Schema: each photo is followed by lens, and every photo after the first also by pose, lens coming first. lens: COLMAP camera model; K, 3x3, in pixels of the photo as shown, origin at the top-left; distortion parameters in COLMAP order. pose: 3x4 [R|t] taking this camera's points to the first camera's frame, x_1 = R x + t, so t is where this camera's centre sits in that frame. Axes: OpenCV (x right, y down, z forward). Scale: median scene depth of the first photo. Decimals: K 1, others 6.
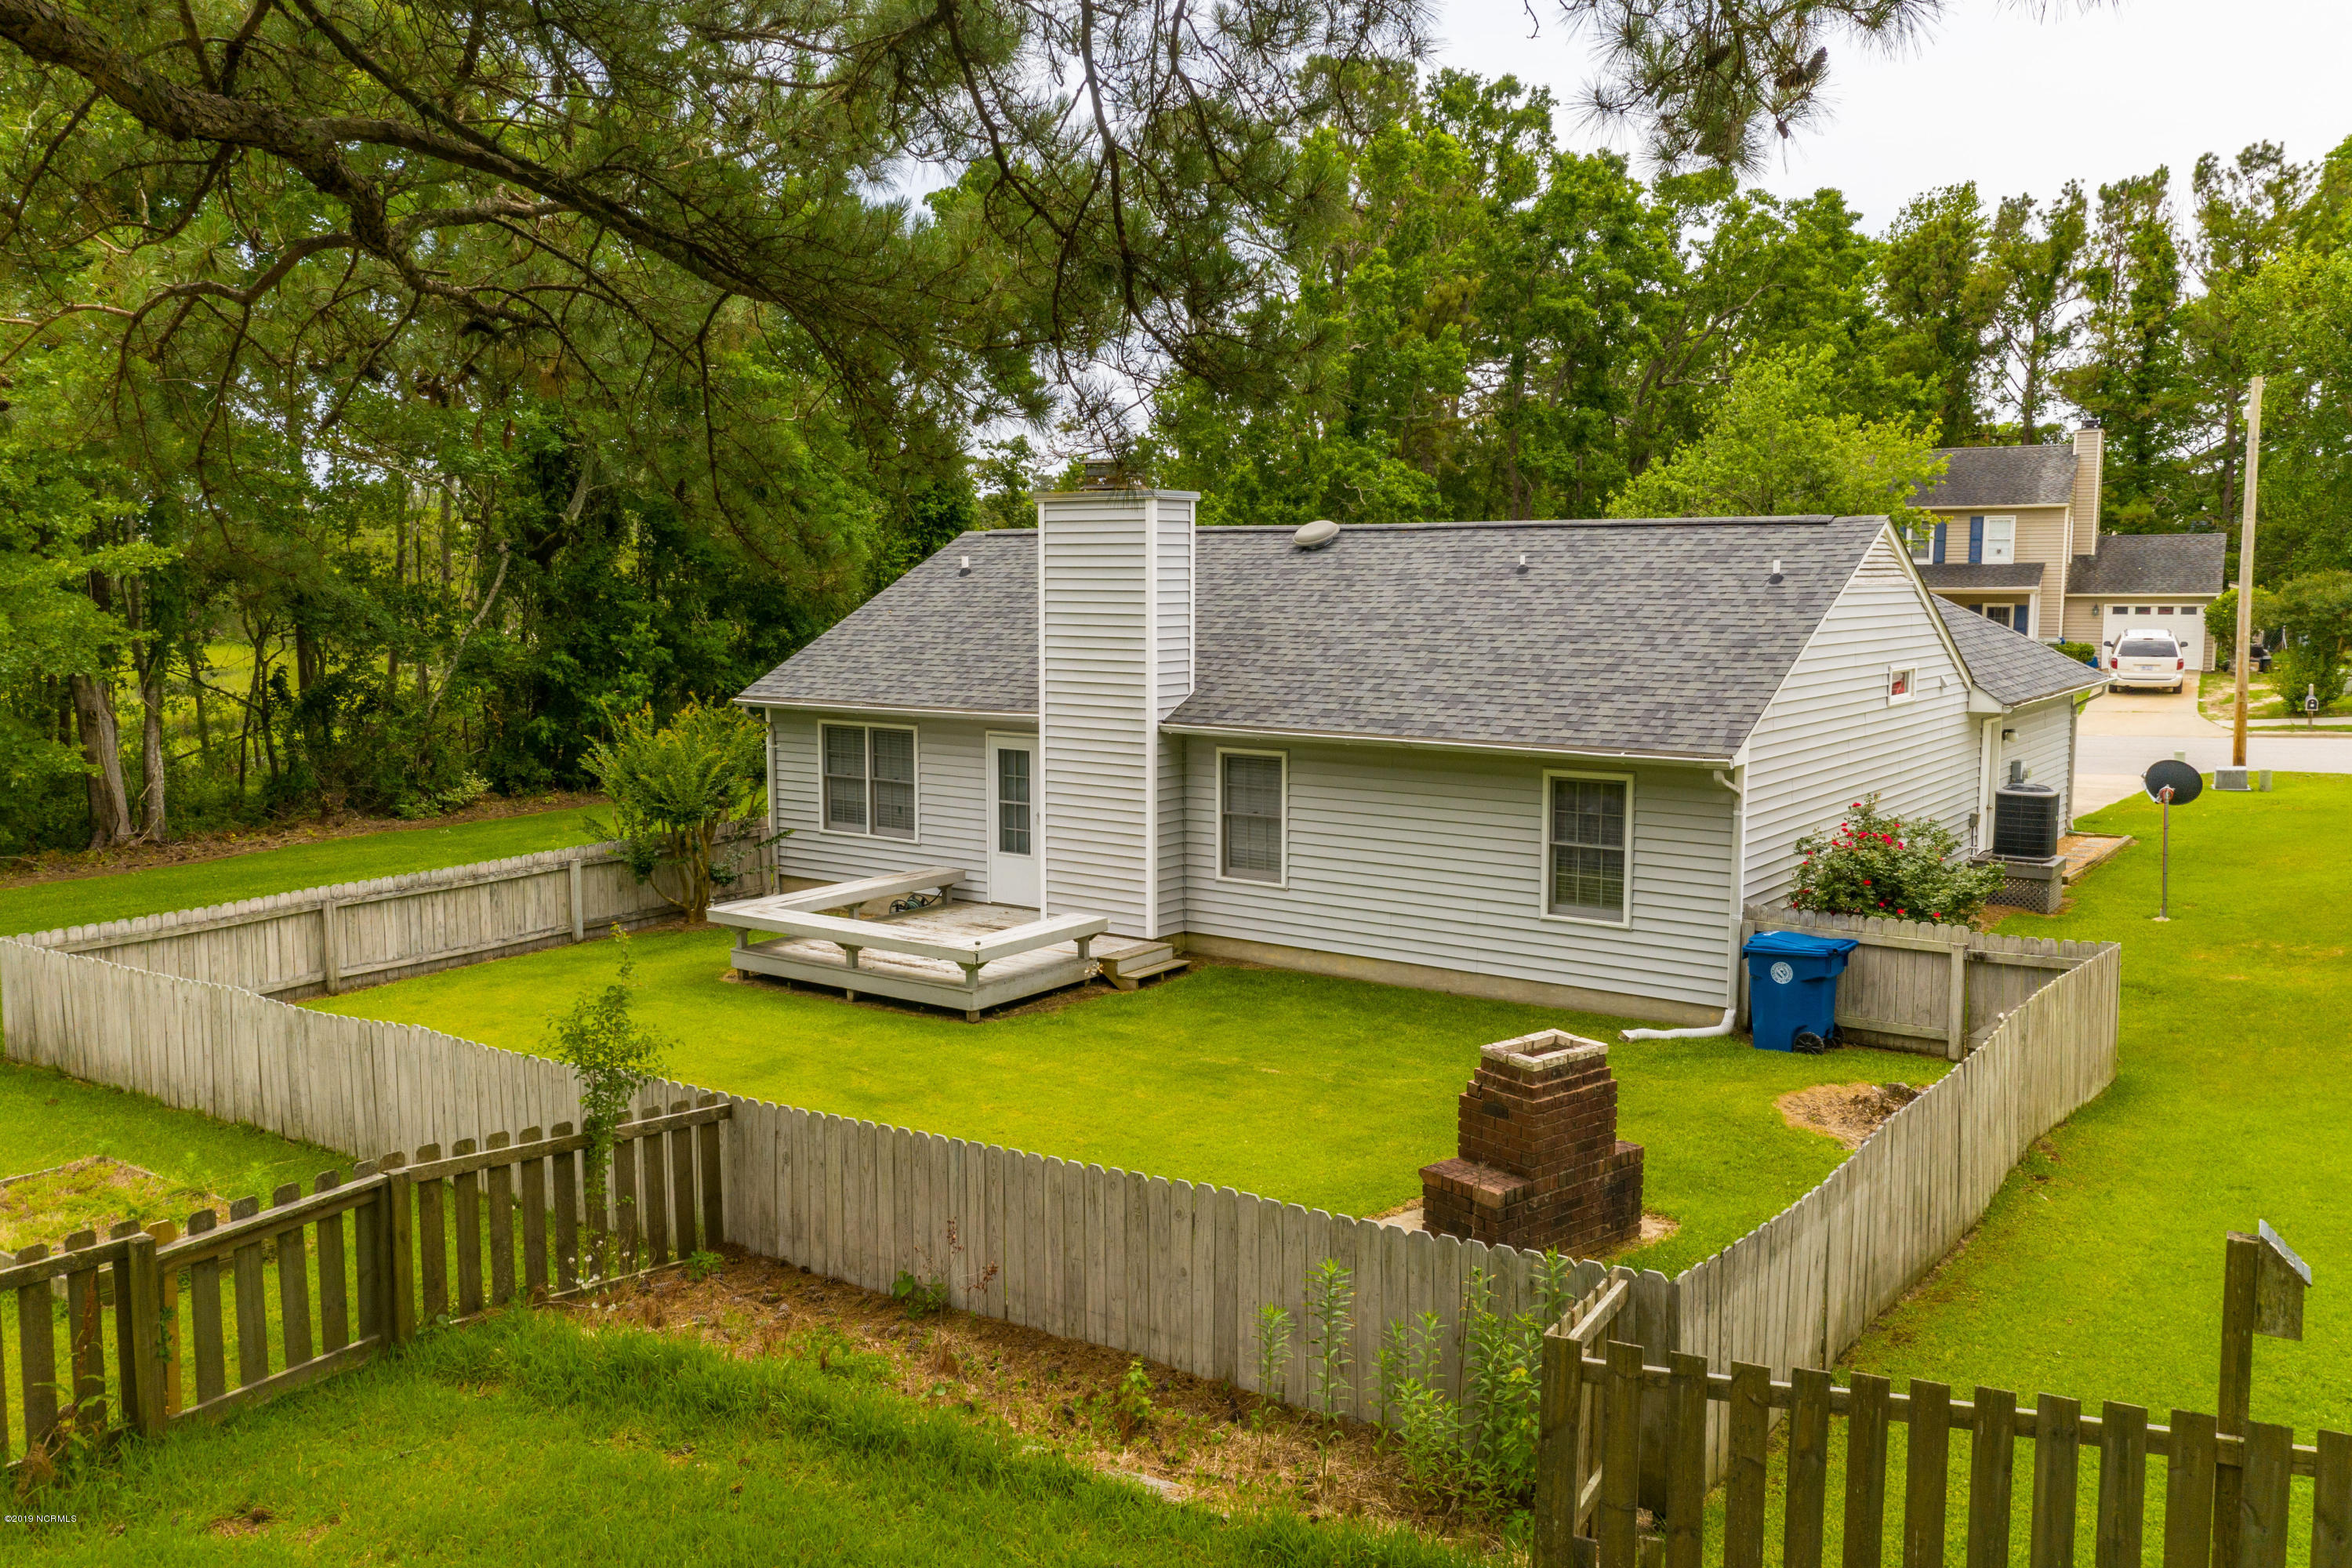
lens RADIAL K [[1894.2, 0, 1176.0], [0, 1894.2, 784.0], [0, 0, 1]] dist [0.030696, -0.002782]
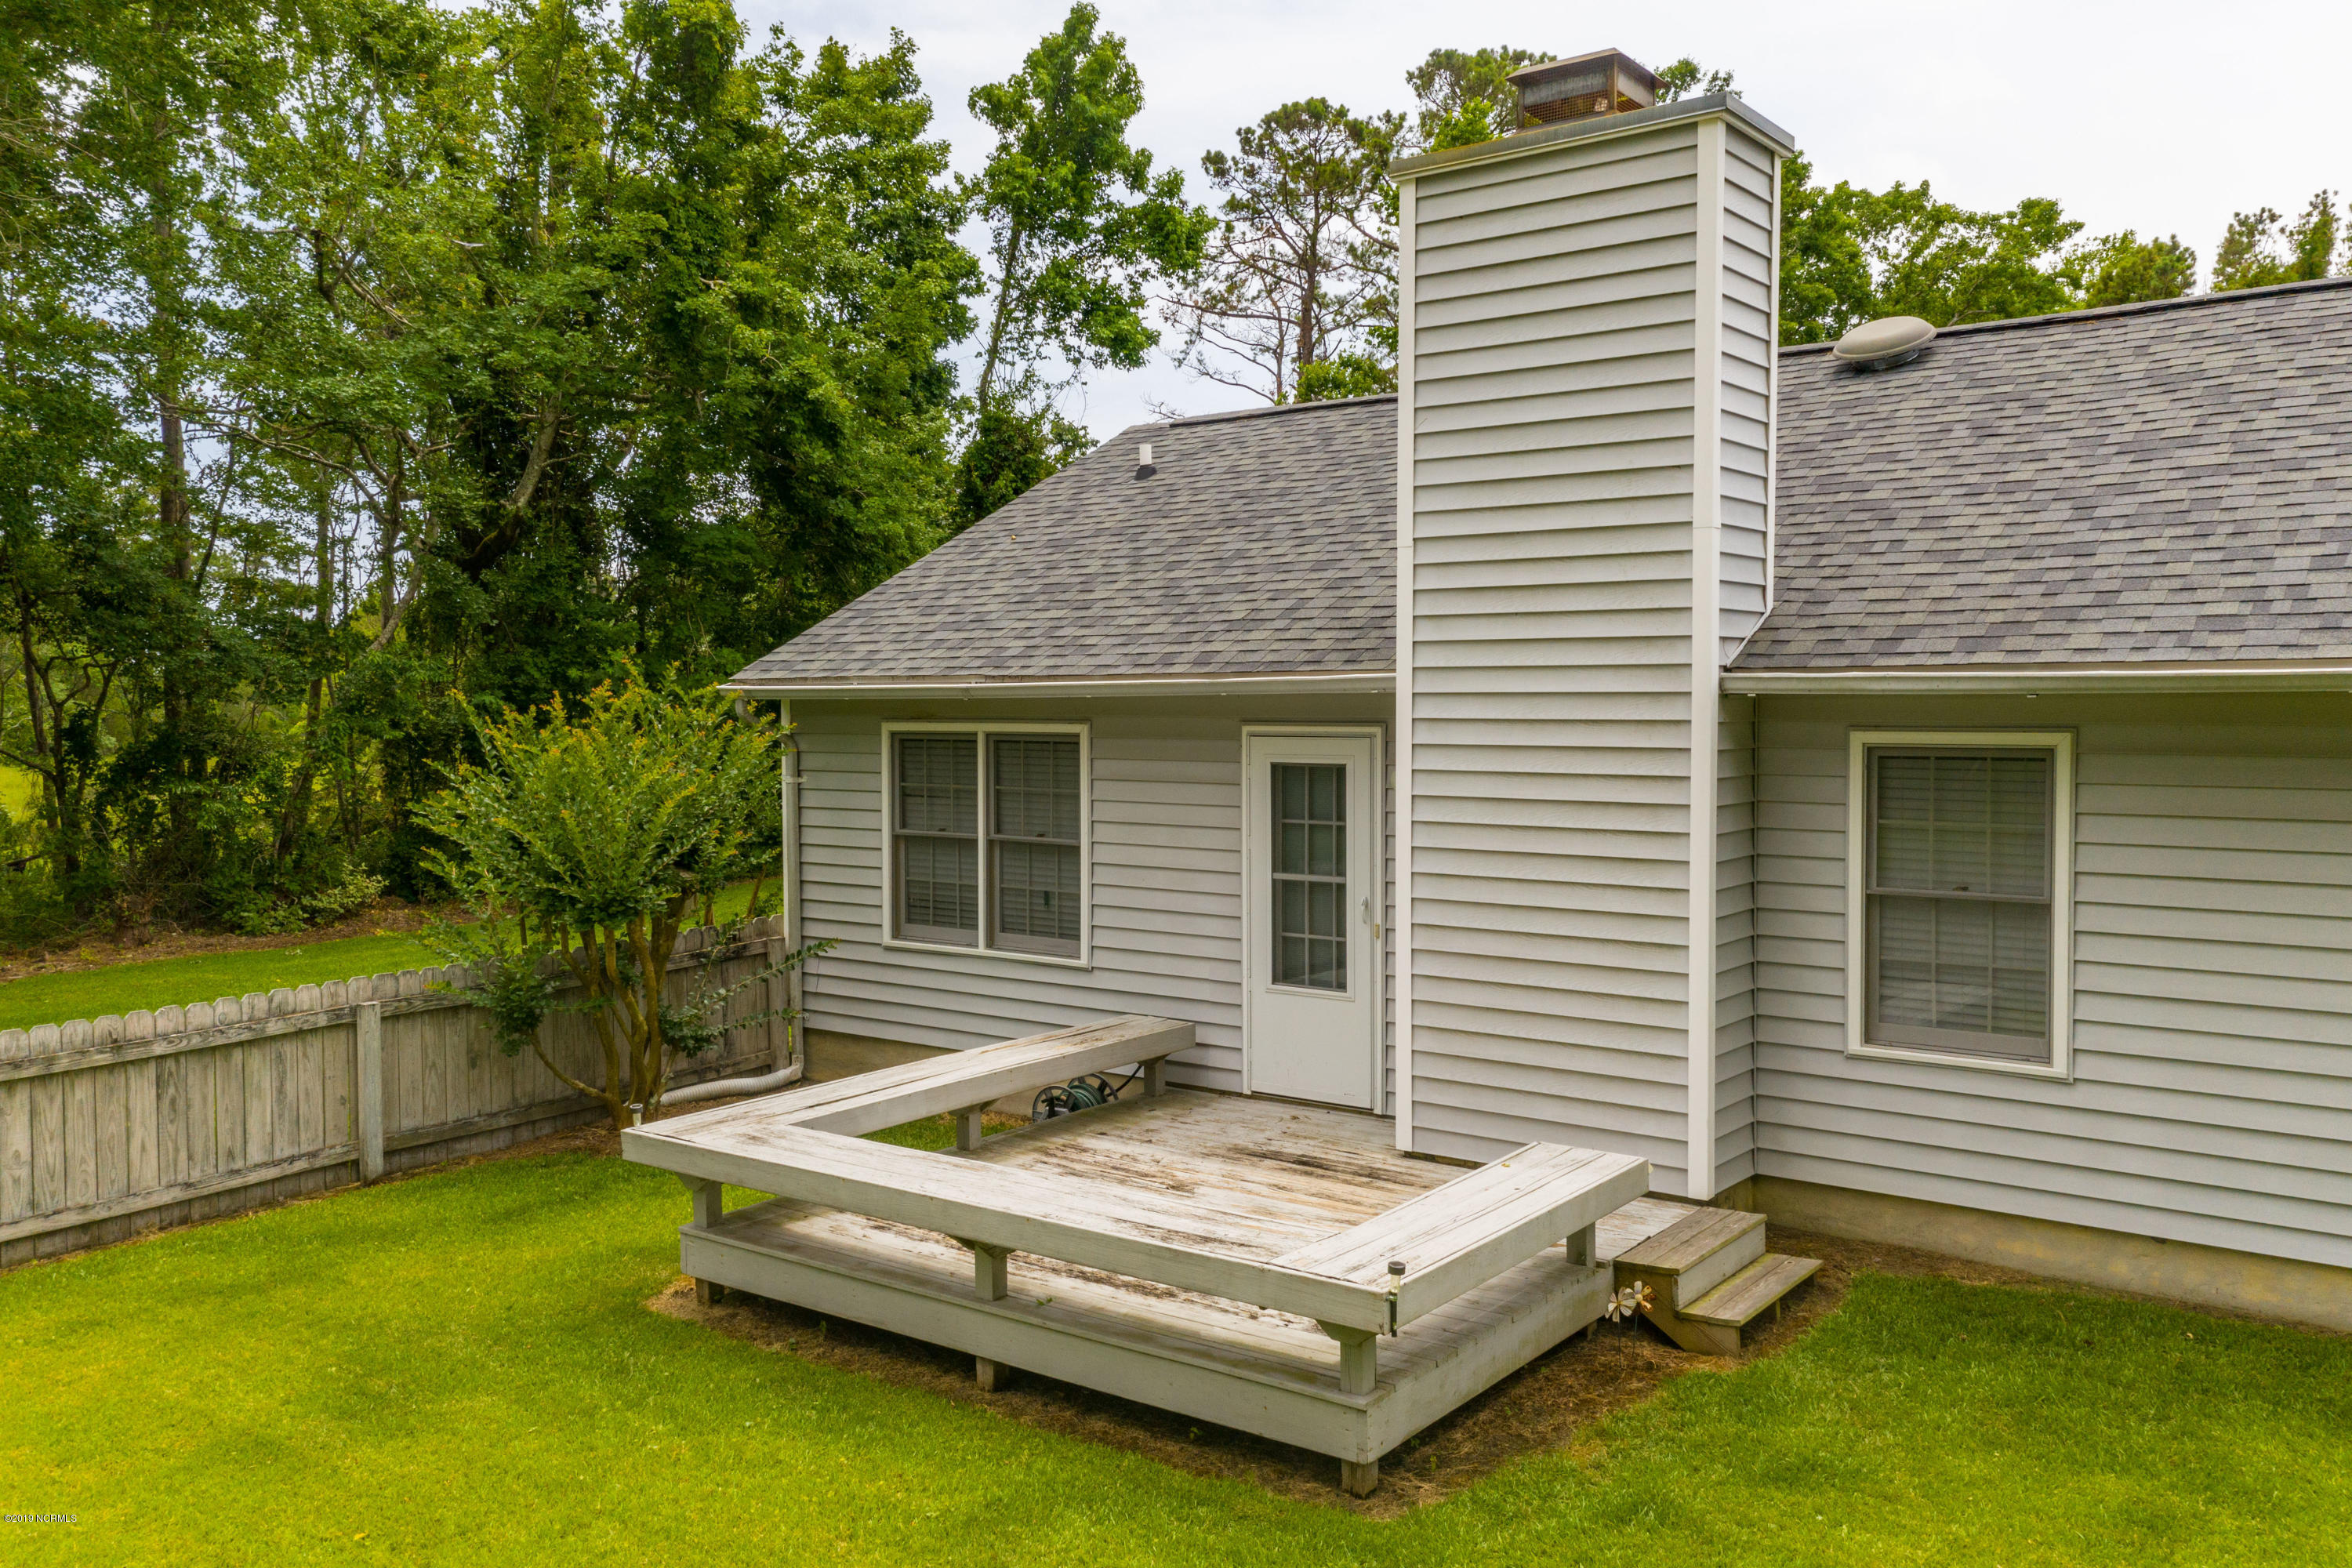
lens RADIAL K [[1894.2, 0, 1176.0], [0, 1894.2, 784.0], [0, 0, 1]] dist [0.030696, -0.002782]
pose [[0.999868, -0.003464, -0.015858, -0.109245], [0.002402, 0.997784, -0.066490, 0.017527], [0.016053, 0.066443, 0.997661, 0.529620]]
